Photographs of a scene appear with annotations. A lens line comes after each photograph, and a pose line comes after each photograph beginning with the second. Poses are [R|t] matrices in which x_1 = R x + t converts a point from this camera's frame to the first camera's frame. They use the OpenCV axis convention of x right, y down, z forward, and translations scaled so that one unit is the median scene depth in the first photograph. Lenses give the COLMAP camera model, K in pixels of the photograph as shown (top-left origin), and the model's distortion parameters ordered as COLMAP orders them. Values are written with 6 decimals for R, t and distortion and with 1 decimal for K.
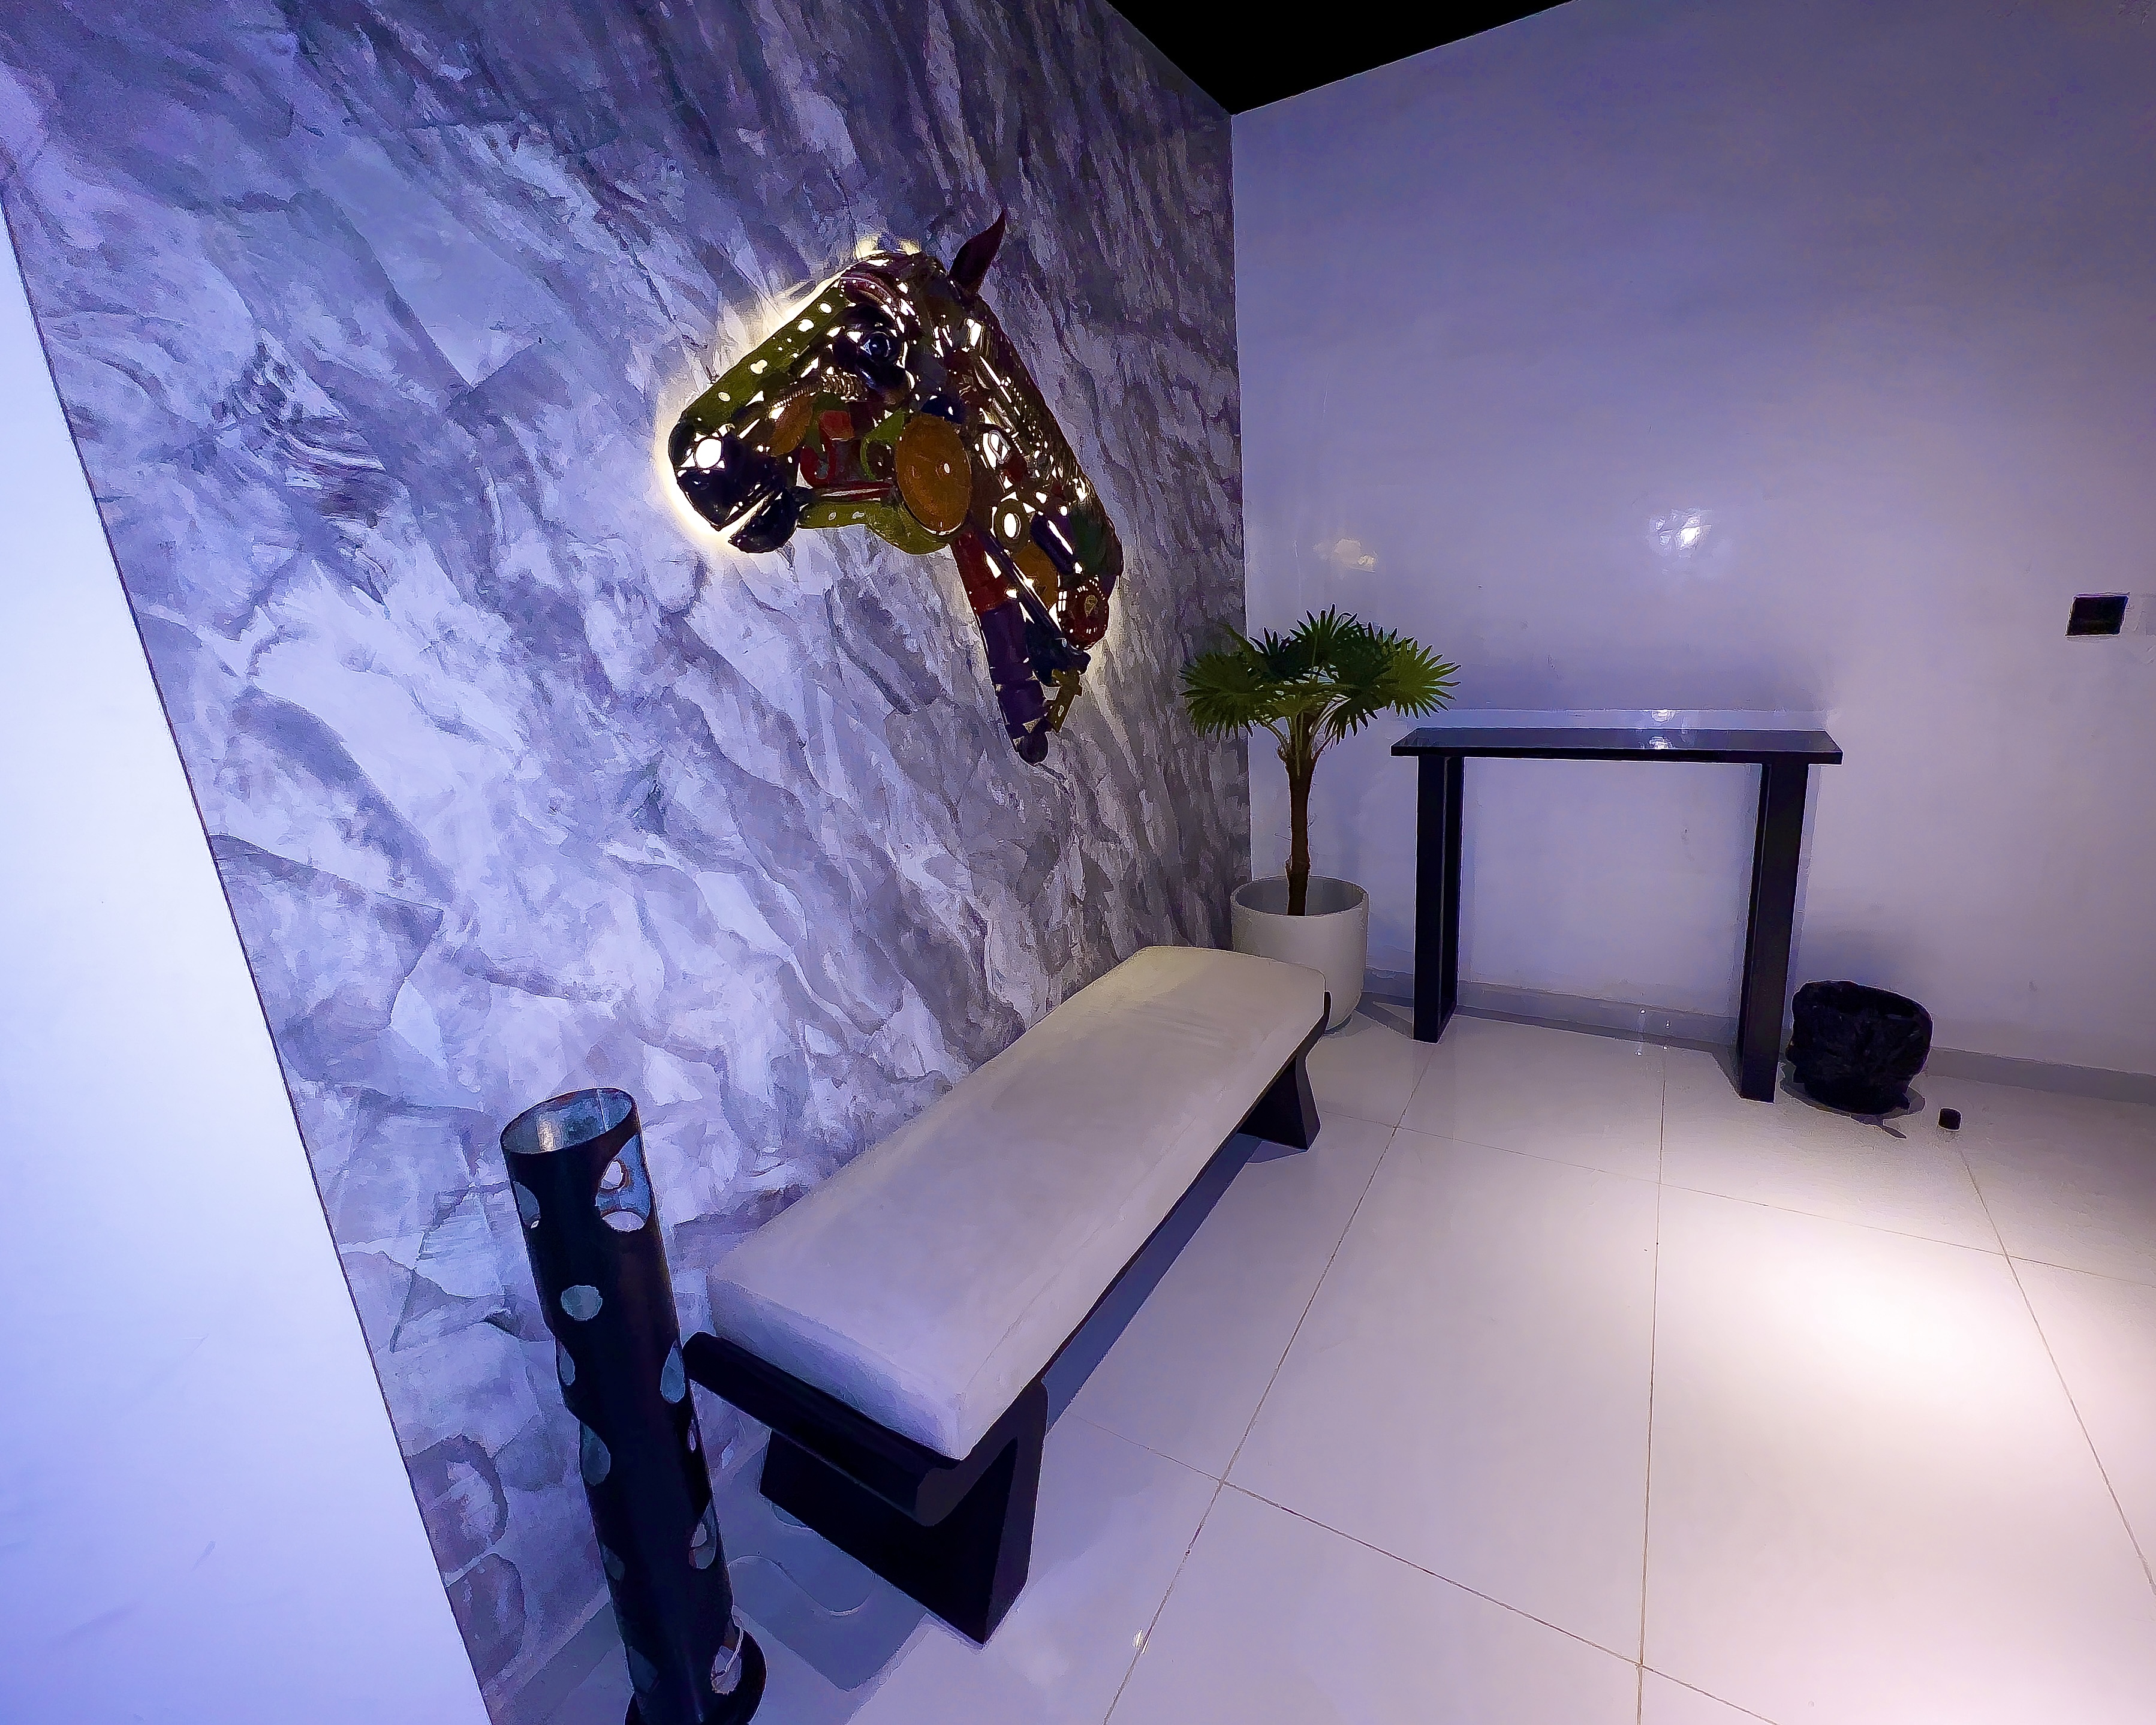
lens RADIAL K [[1005.2, 0, 1078.0], [0, 1005.2, 862.5], [0, 0, 1]] dist [0.001430, -0.000022]
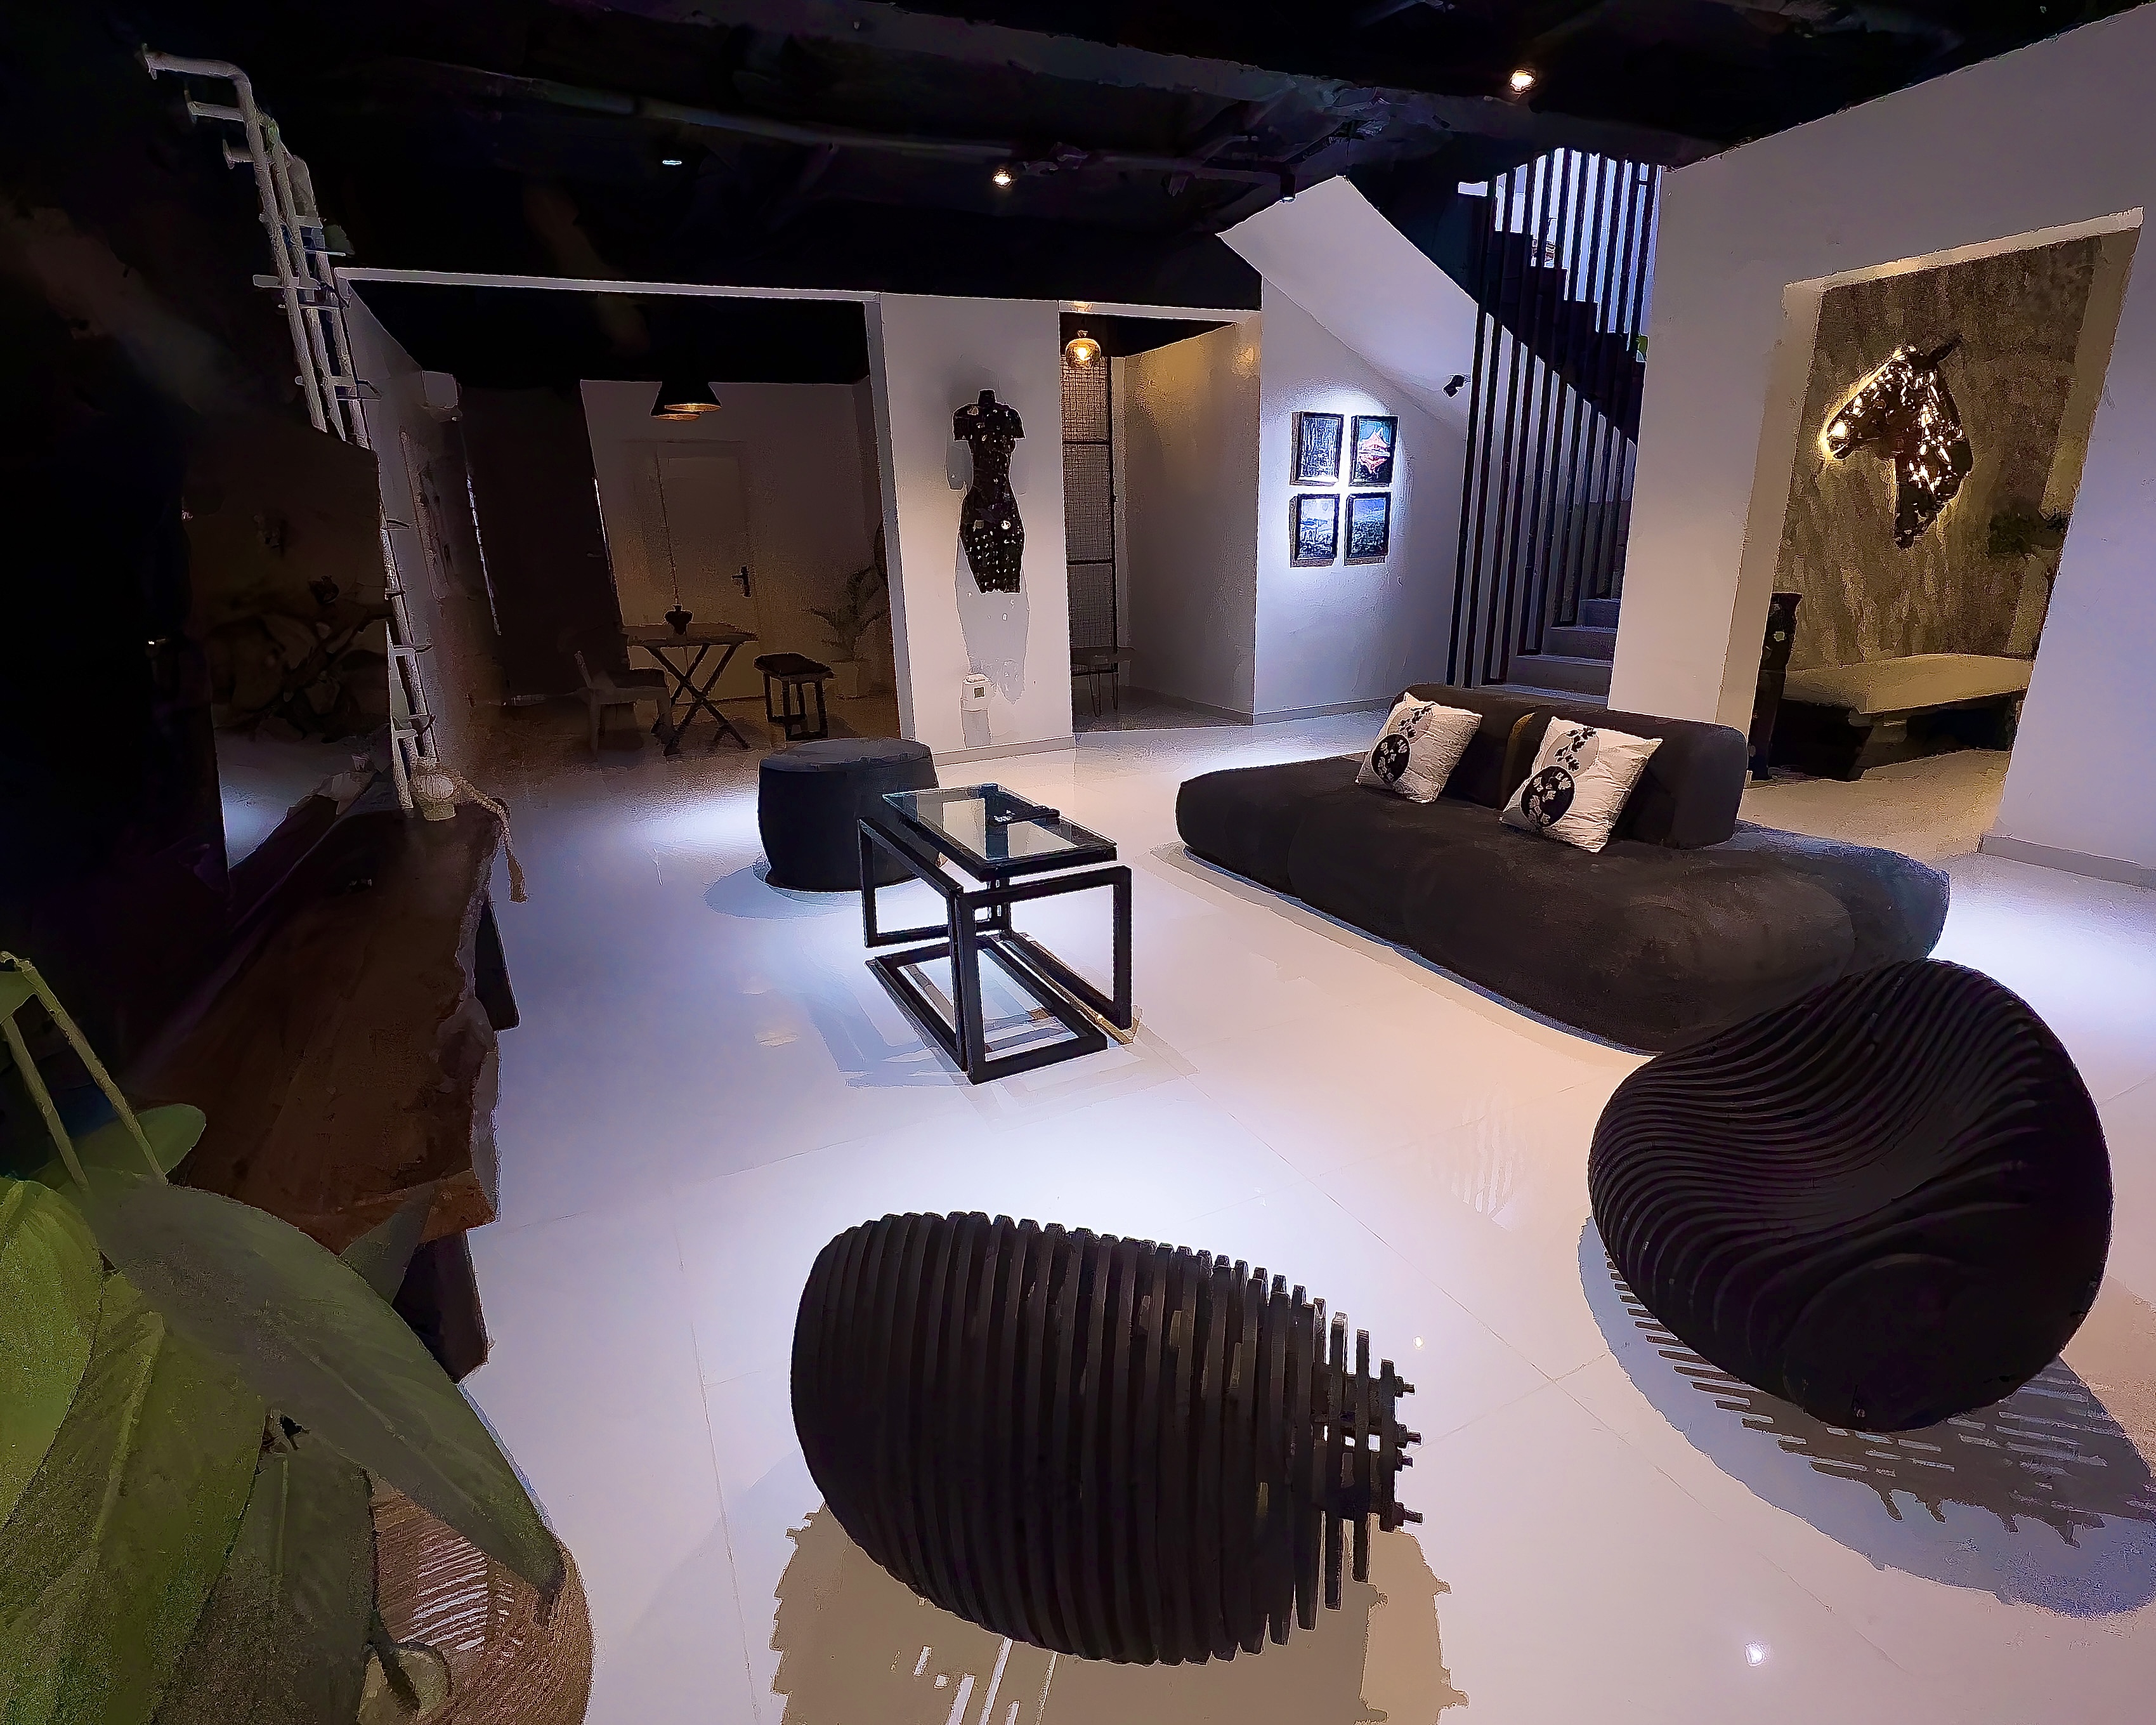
lens RADIAL K [[1005.2, 0, 1078.0], [0, 1005.2, 862.5], [0, 0, 1]] dist [0.001430, -0.000022]
pose [[0.823725, 0.208855, -0.527122, -0.269613], [-0.173493, 0.977937, 0.116362, 0.768680], [0.539794, -0.004399, 0.841785, -2.326277]]
